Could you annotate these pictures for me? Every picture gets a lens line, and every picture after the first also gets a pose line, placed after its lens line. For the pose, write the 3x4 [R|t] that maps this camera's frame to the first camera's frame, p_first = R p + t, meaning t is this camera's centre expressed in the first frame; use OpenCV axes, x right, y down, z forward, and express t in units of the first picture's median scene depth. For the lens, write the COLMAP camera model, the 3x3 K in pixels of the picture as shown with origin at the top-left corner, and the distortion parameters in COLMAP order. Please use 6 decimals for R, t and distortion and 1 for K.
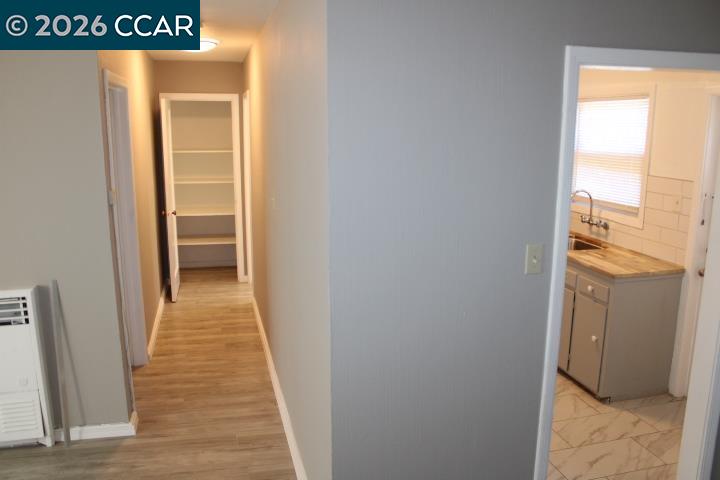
lens RADIAL K [[609.8, 0, 362.5], [0, 609.8, 242.3], [0, 0, 1]] dist [-0.139874, 0.115525]
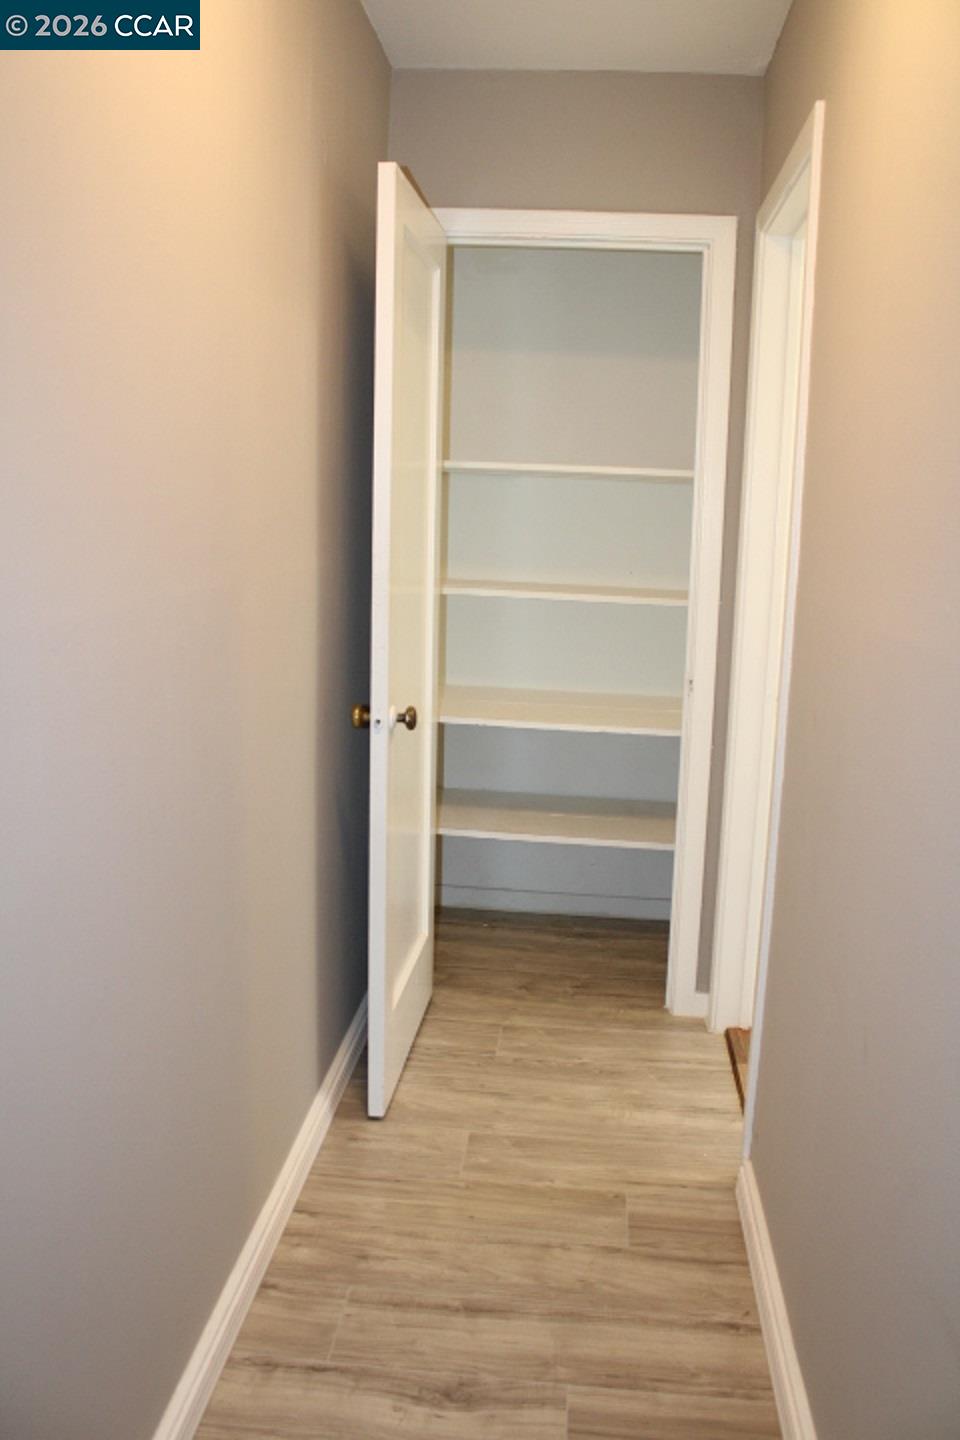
lens RADIAL K [[1219.6, 0, 483.7], [0, 1219.6, 723.0], [0, 0, 1]] dist [-0.139874, 0.115525]
pose [[0.940713, 0.079247, -0.329818, -0.135212], [-0.087232, 0.996143, -0.009456, -0.042421], [0.327796, 0.037666, 0.943997, 0.560840]]
